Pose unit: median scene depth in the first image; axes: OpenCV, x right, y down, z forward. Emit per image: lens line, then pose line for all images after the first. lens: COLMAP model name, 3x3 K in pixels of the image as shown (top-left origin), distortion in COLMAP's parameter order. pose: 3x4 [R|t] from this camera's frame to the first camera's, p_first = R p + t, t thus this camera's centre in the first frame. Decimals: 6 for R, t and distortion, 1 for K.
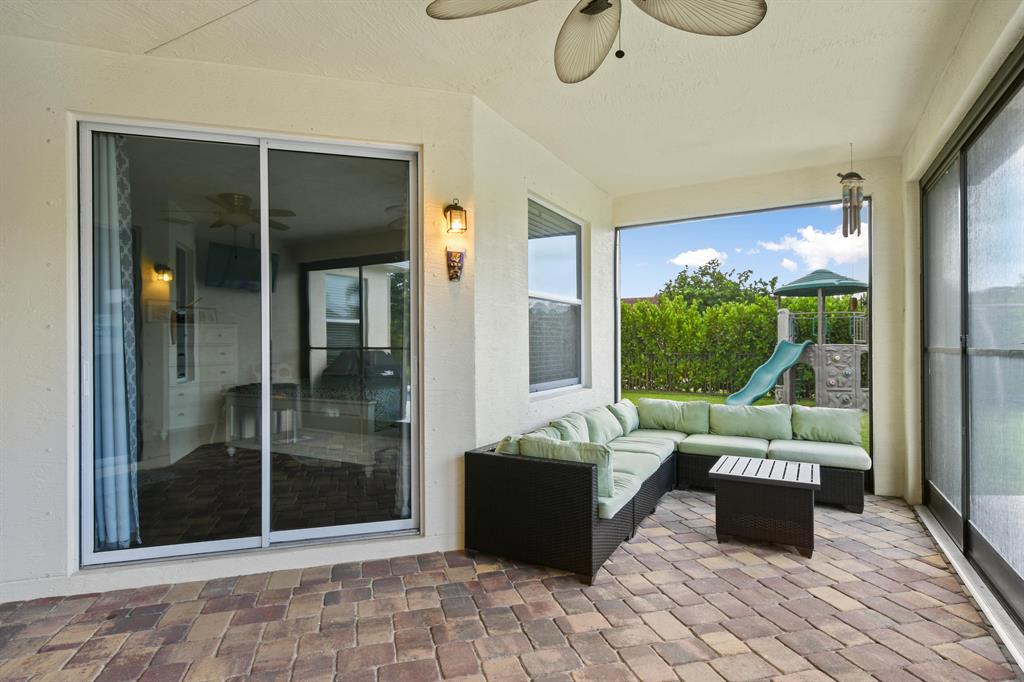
lens RADIAL K [[533.2, 0, 512.0], [0, 533.2, 341.0], [0, 0, 1]] dist [0.001257, 0.000287]
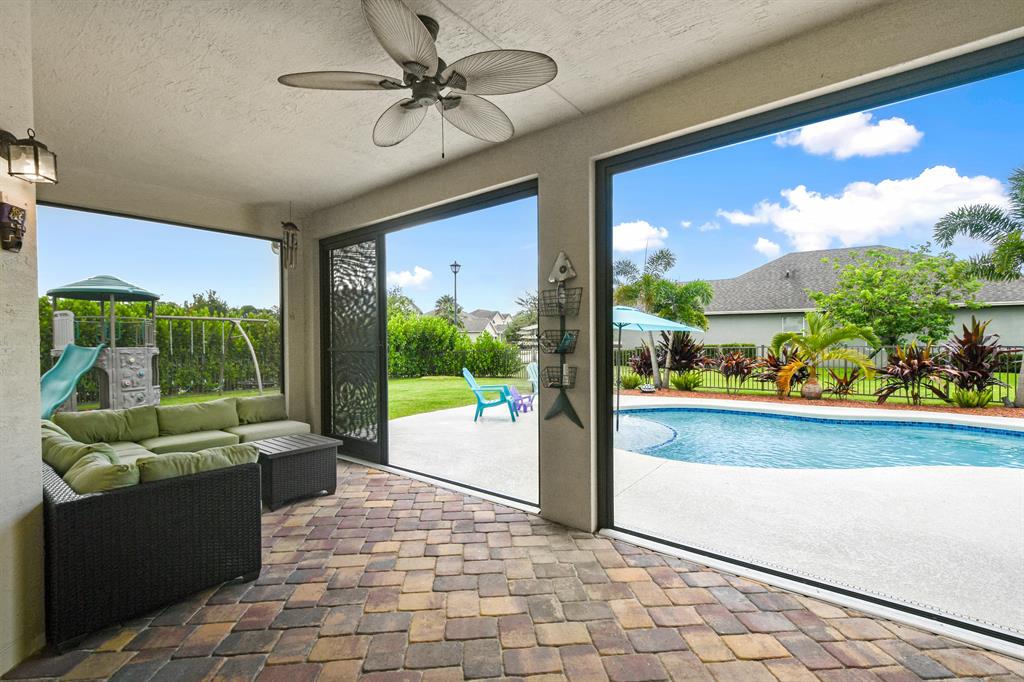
lens RADIAL K [[449.9, 0, 506.6], [0, 449.9, 347.3], [0, 0, 1]] dist [0.003266, -0.000295]
pose [[0.171279, -0.005671, 0.985206, -0.395732], [-0.000119, 0.999983, 0.005777, 0.000798], [-0.985223, -0.001107, 0.171275, 0.230531]]
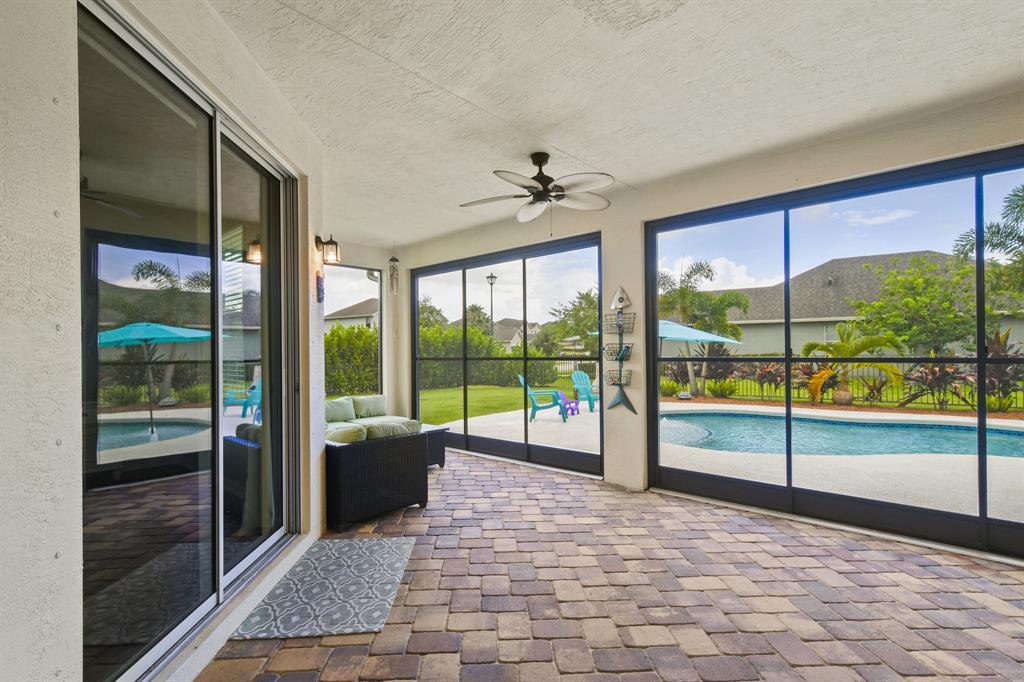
lens RADIAL K [[475.0, 0, 508.5], [0, 475.0, 351.7], [0, 0, 1]] dist [-0.002654, -0.000210]
pose [[0.221660, 0.006070, 0.975105, -0.739487], [0.003176, 0.999971, -0.006947, 0.002113], [-0.975119, 0.004636, 0.221635, 0.273904]]
